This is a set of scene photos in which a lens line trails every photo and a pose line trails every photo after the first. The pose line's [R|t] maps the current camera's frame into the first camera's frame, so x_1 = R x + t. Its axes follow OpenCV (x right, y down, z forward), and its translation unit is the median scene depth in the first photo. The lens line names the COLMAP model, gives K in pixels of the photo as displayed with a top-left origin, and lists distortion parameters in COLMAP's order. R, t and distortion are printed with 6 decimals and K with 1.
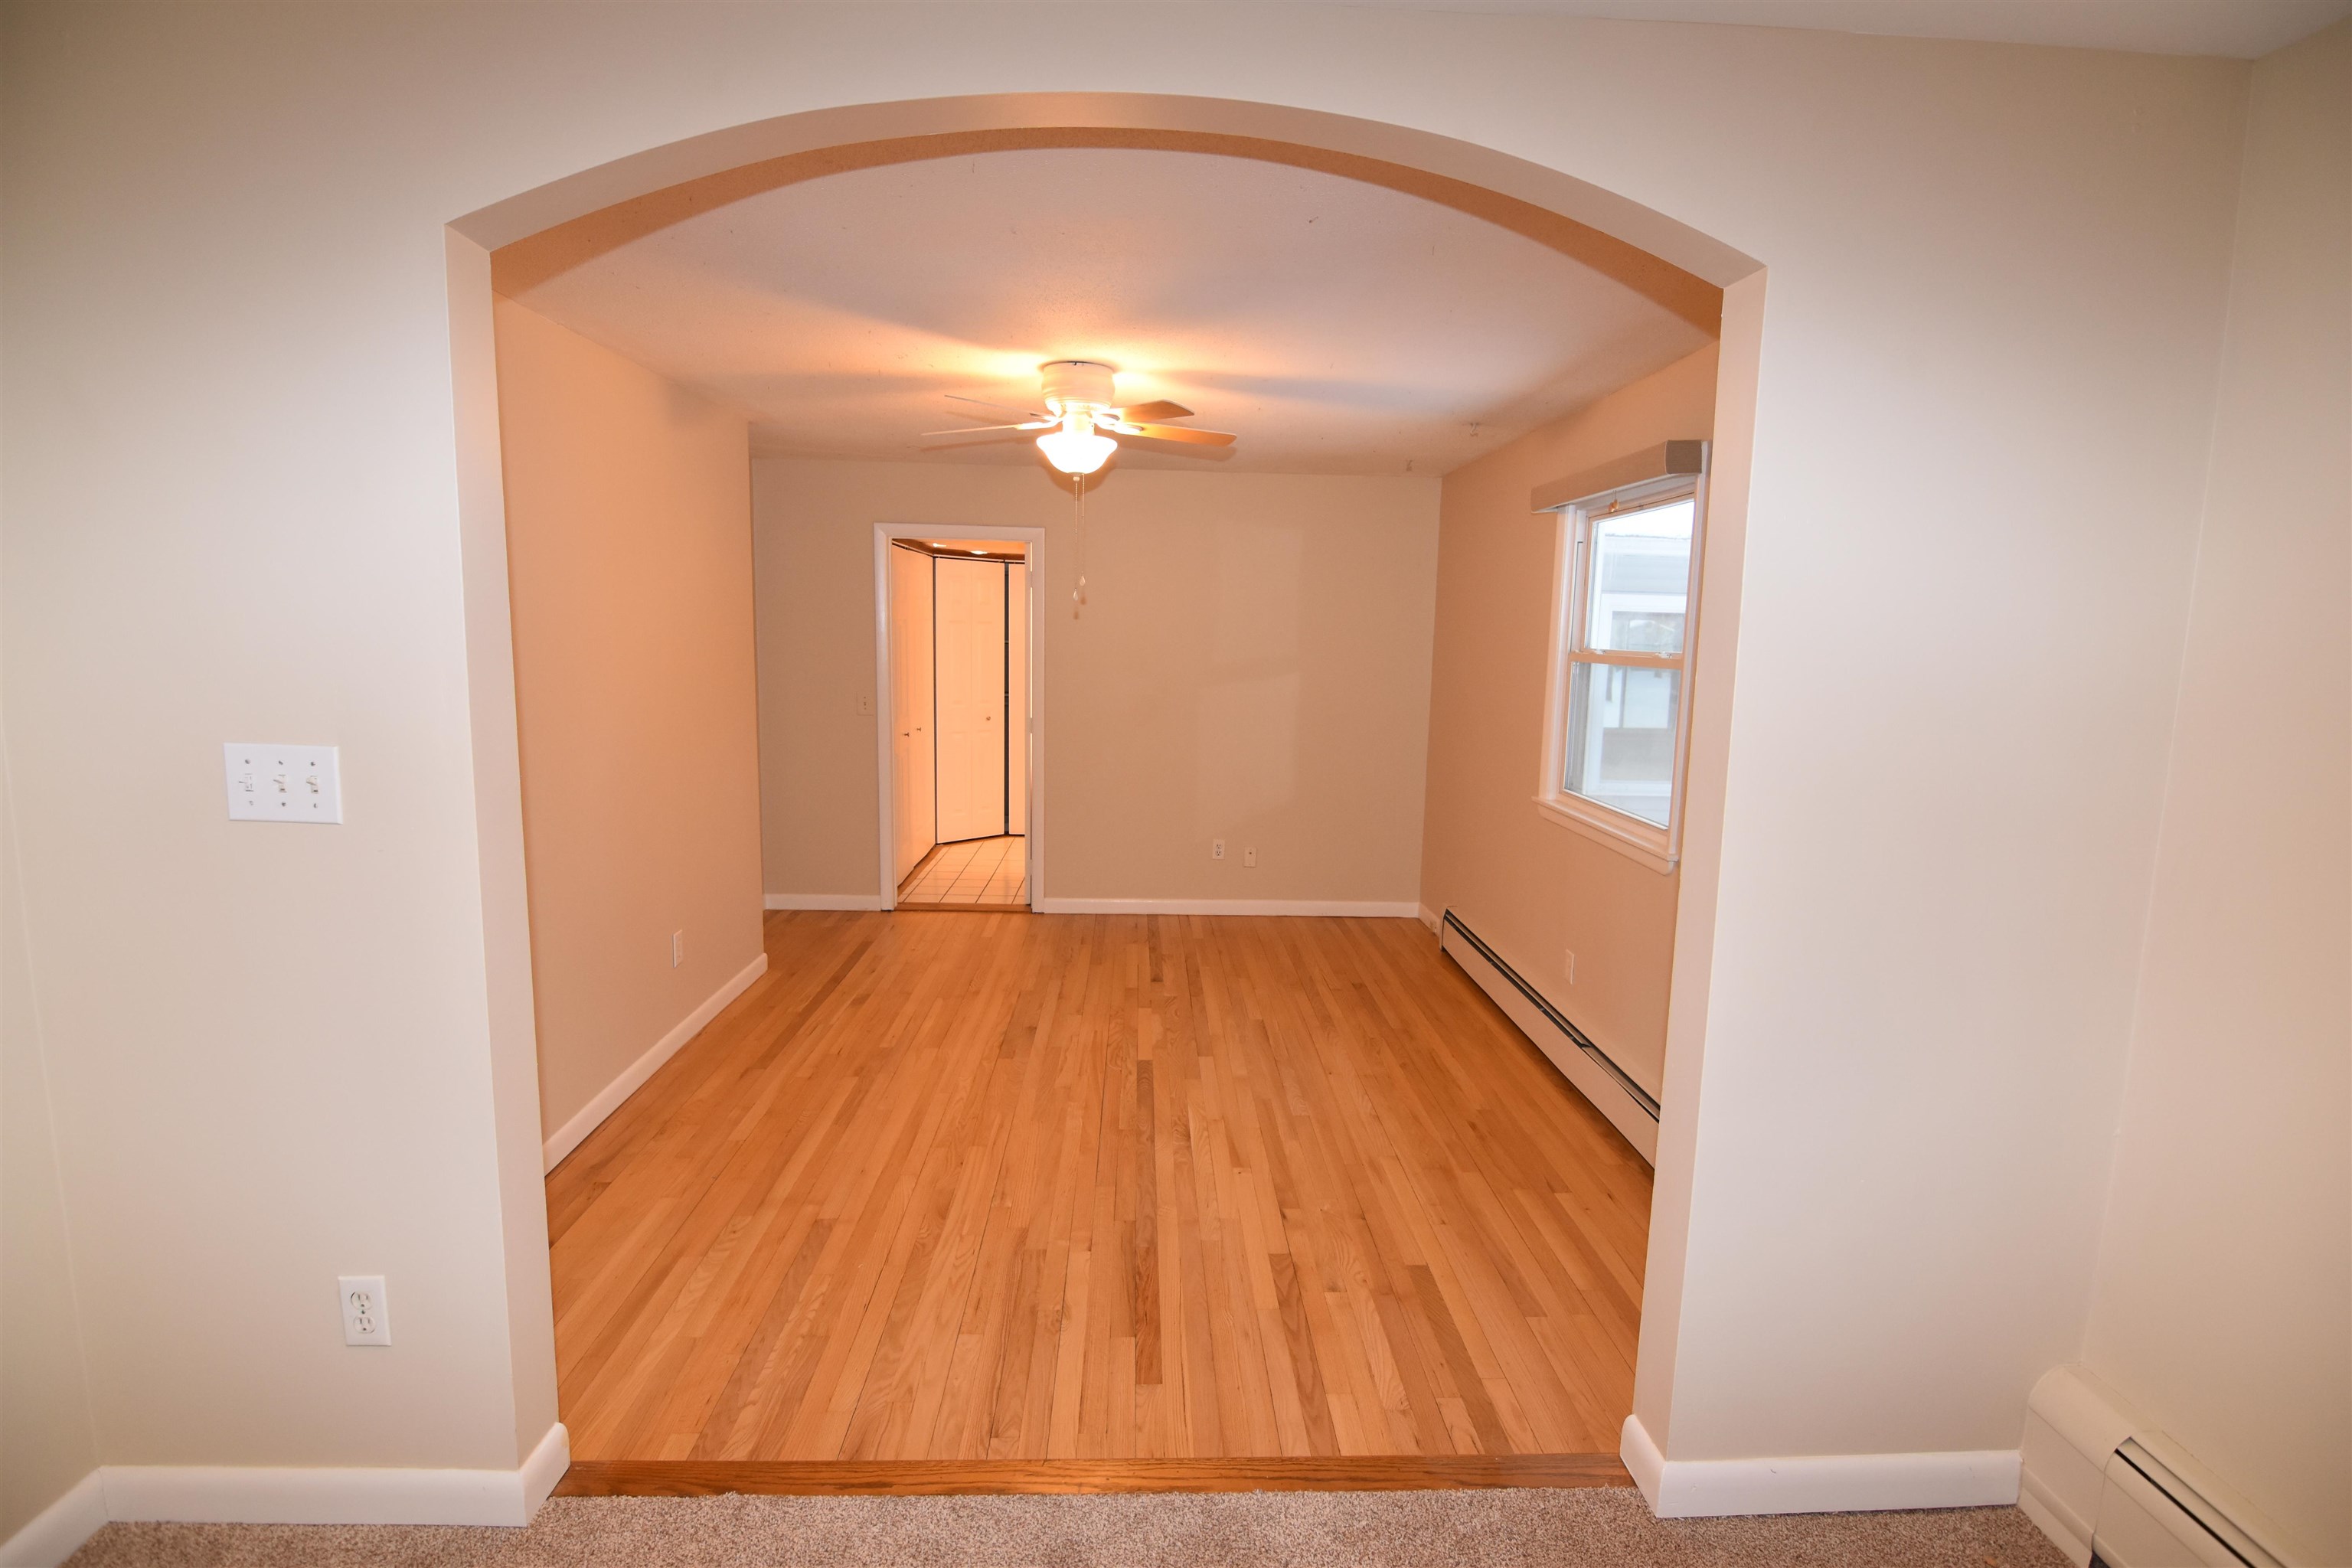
lens RADIAL K [[1138.4, 0, 1180.7], [0, 1138.4, 783.8], [0, 0, 1]] dist [-0.011049, -0.005982]
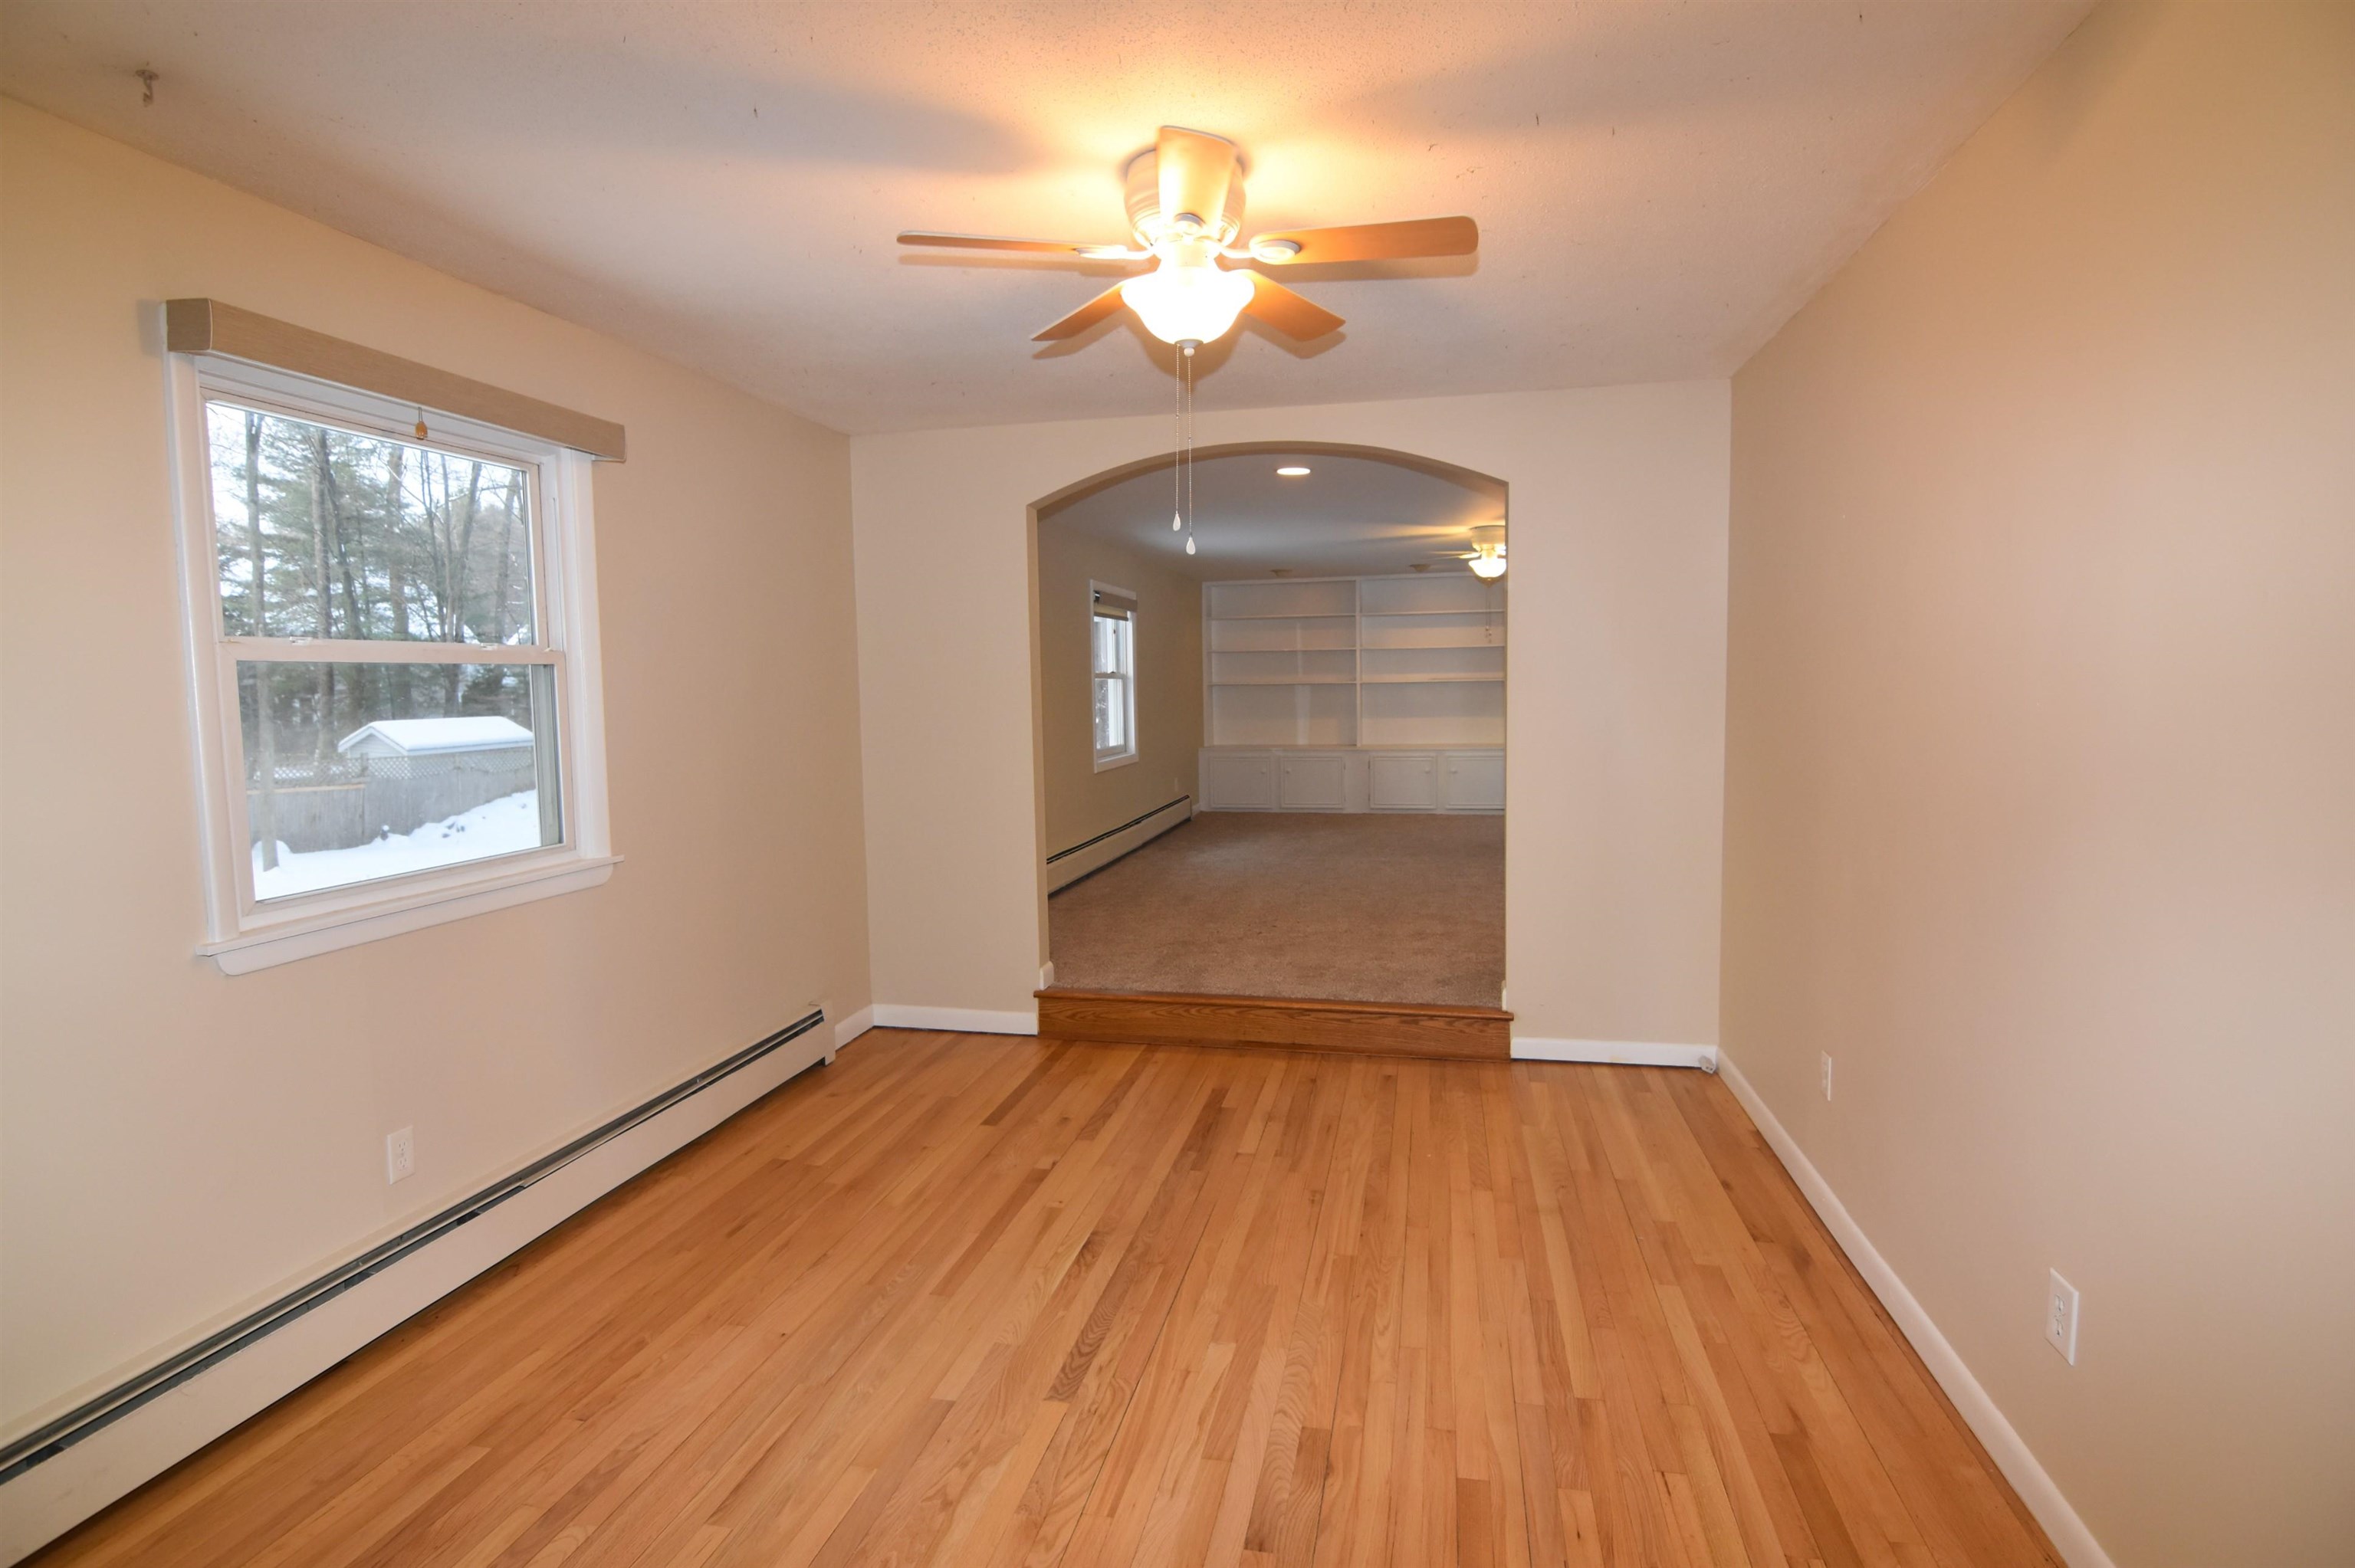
lens RADIAL K [[1139.7, 0, 1177.4], [0, 1139.7, 782.7], [0, 0, 1]] dist [-0.011049, -0.005982]
pose [[-0.967939, -0.028654, 0.249545, -0.231595], [0.029239, 0.973865, 0.225236, -0.175944], [-0.249478, 0.225311, -0.941804, 1.560181]]
